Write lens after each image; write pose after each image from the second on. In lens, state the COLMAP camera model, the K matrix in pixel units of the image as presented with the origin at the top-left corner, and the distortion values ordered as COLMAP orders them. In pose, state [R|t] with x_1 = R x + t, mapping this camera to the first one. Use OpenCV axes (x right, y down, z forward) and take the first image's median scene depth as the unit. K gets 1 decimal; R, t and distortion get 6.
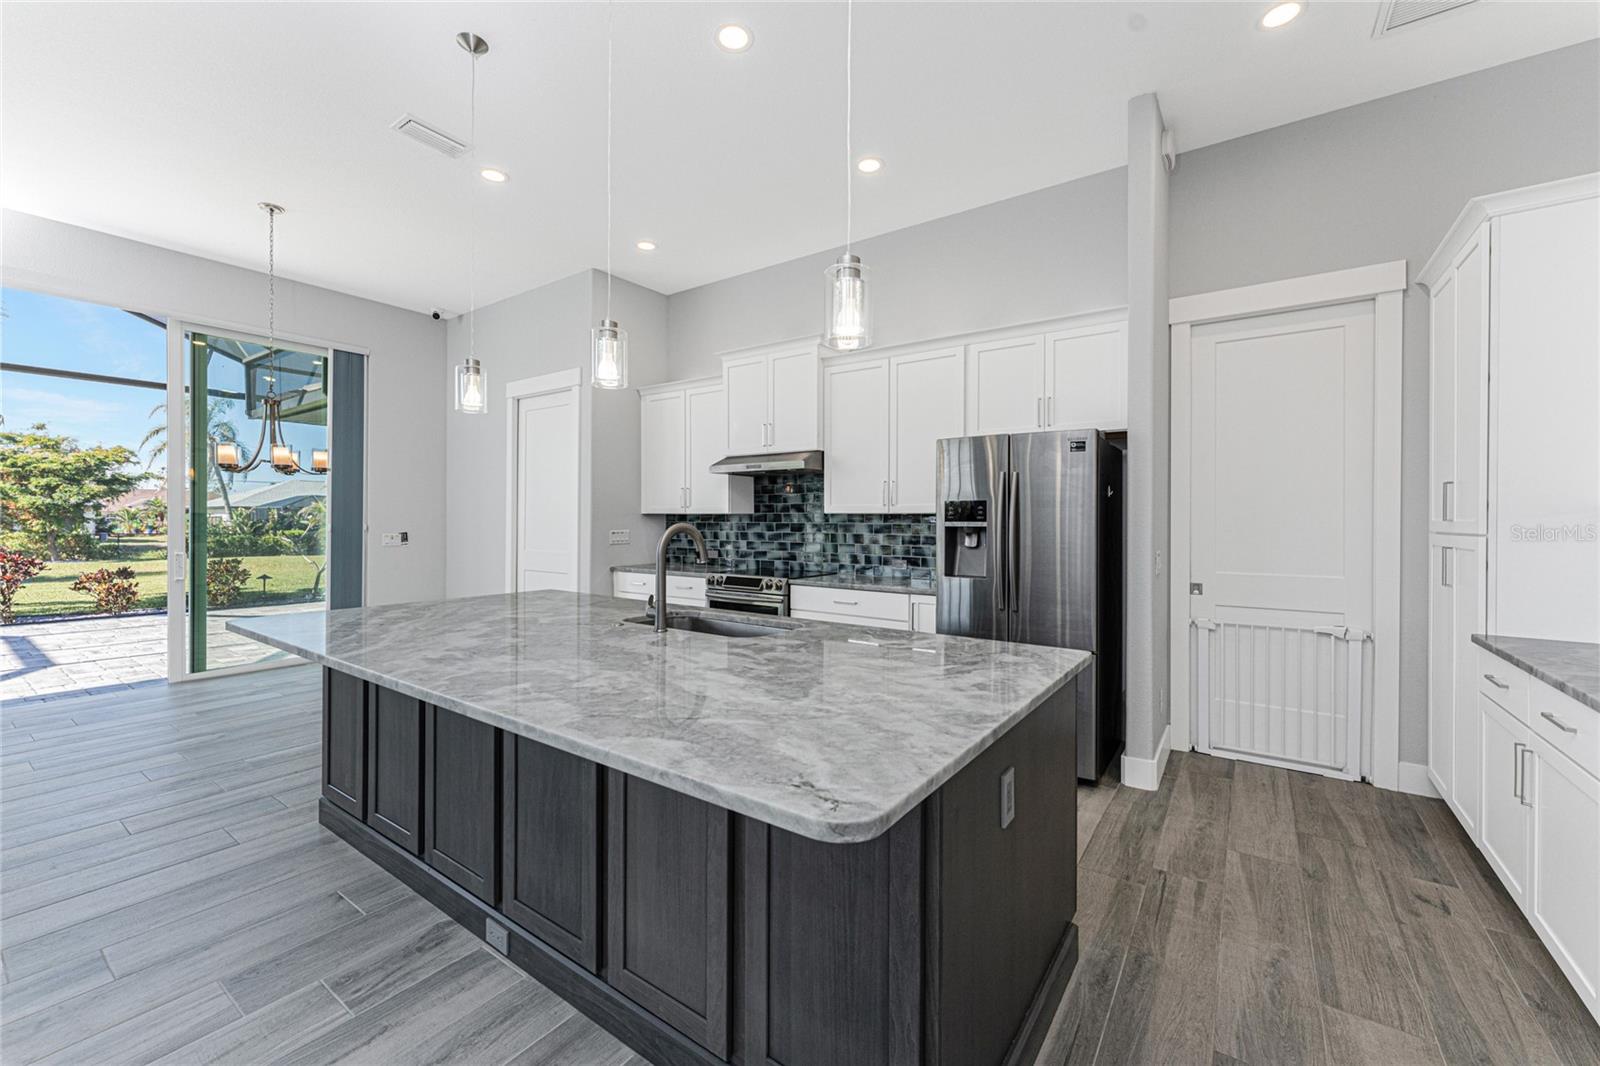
lens RADIAL K [[640.2, 0, 801.2], [0, 640.2, 523.0], [0, 0, 1]] dist [0.000100, 0.000272]
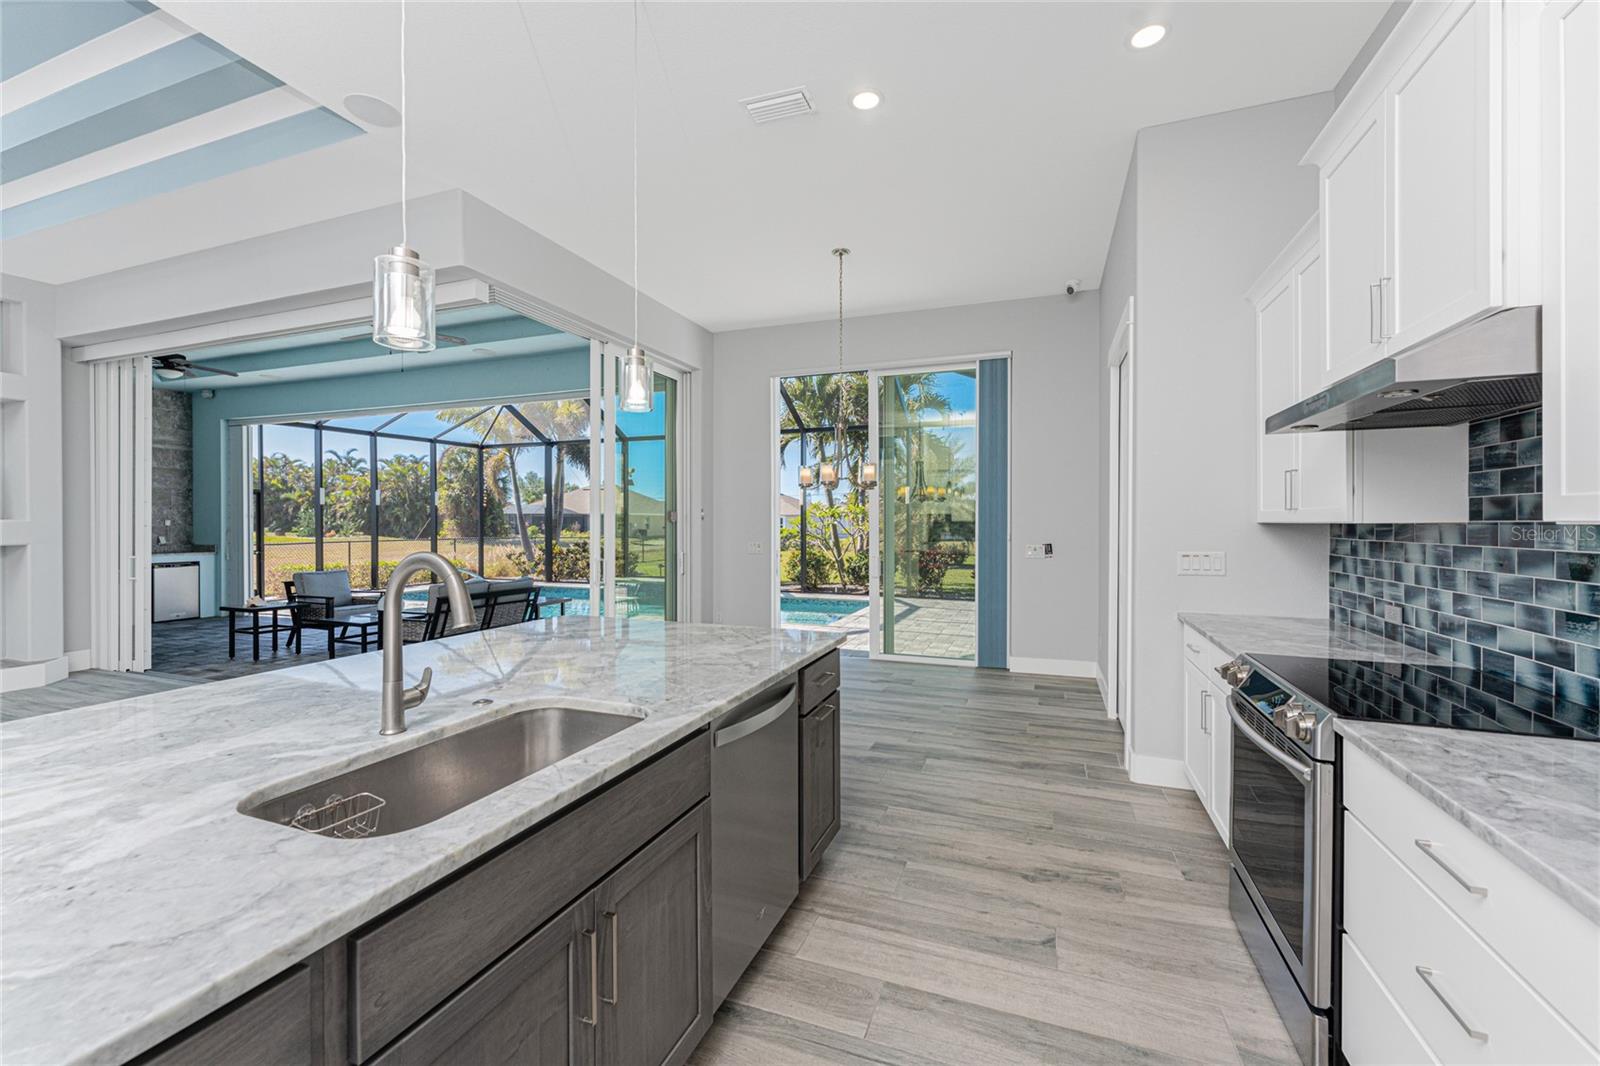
lens RADIAL K [[644.4, 0, 806.9], [0, 644.4, 522.7], [0, 0, 1]] dist [-0.000939, -0.000041]
pose [[0.255200, -0.002173, -0.966886, 0.205250], [-0.004515, 0.999984, -0.003439, -0.012024], [0.966878, 0.005243, 0.255186, 0.543807]]
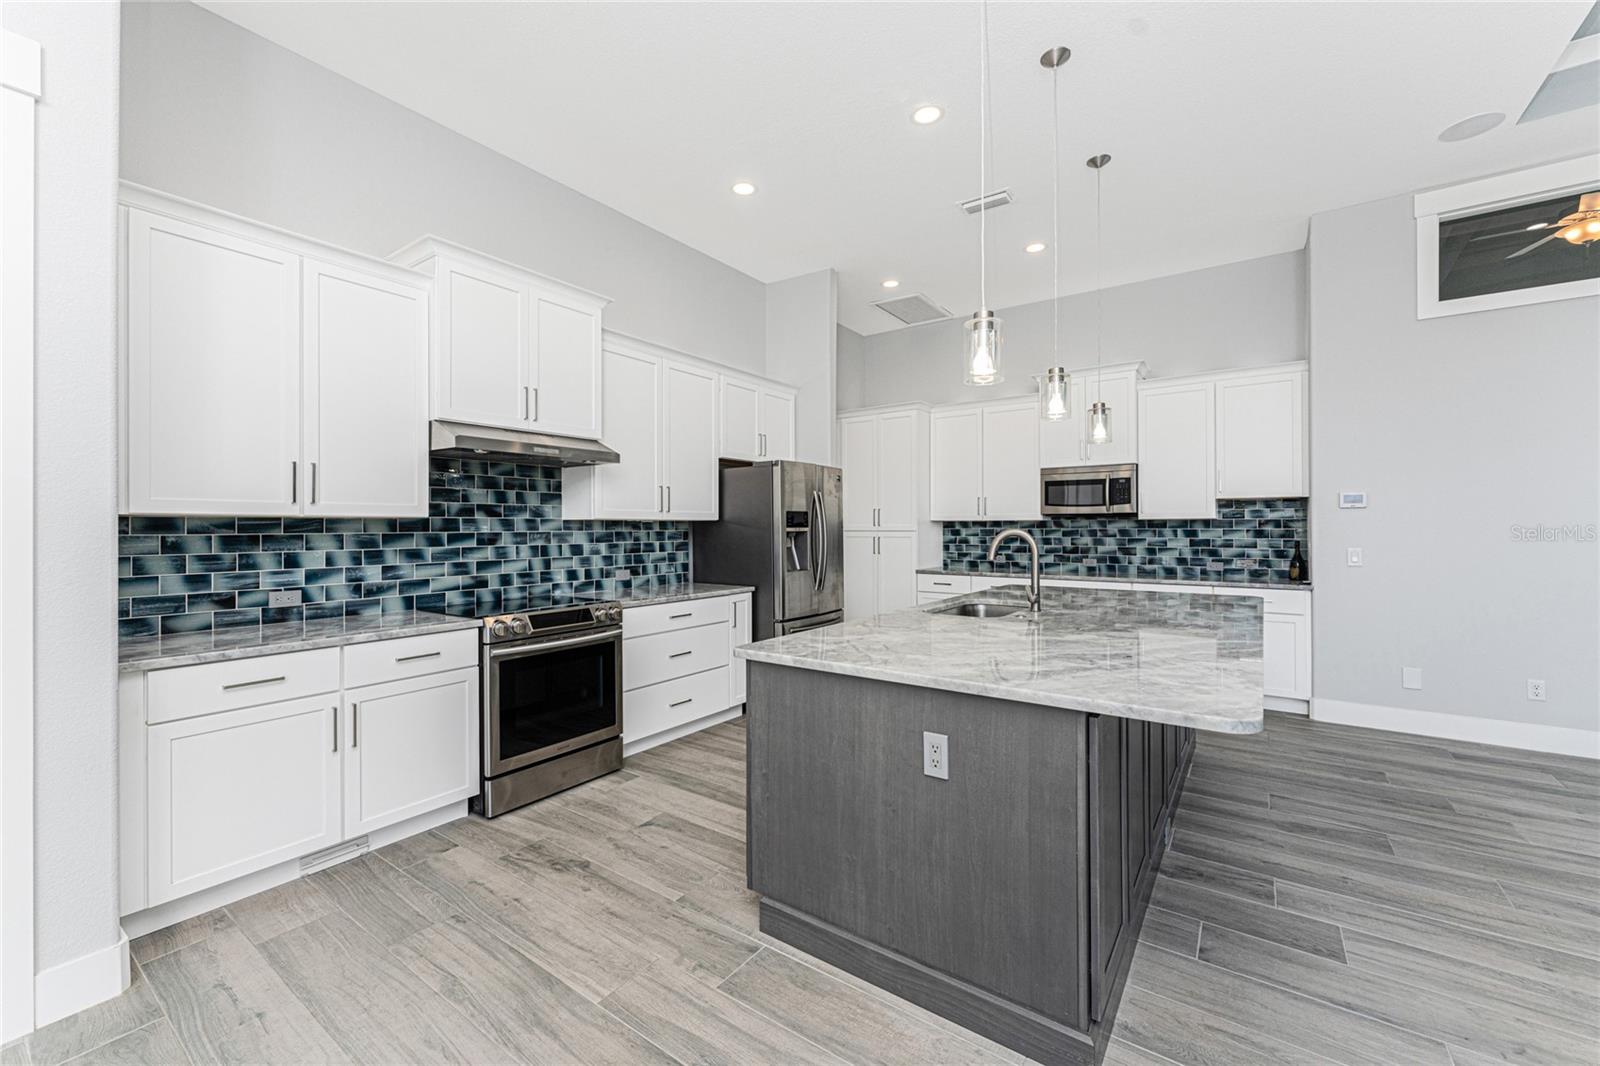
lens RADIAL K [[640.2, 0, 801.2], [0, 640.2, 523.0], [0, 0, 1]] dist [0.000100, 0.000272]
pose [[0.004619, 0.001556, 0.999988, -0.686503], [0.008089, 0.999966, -0.001593, -0.006082], [-0.999957, 0.008097, 0.004606, 0.657743]]
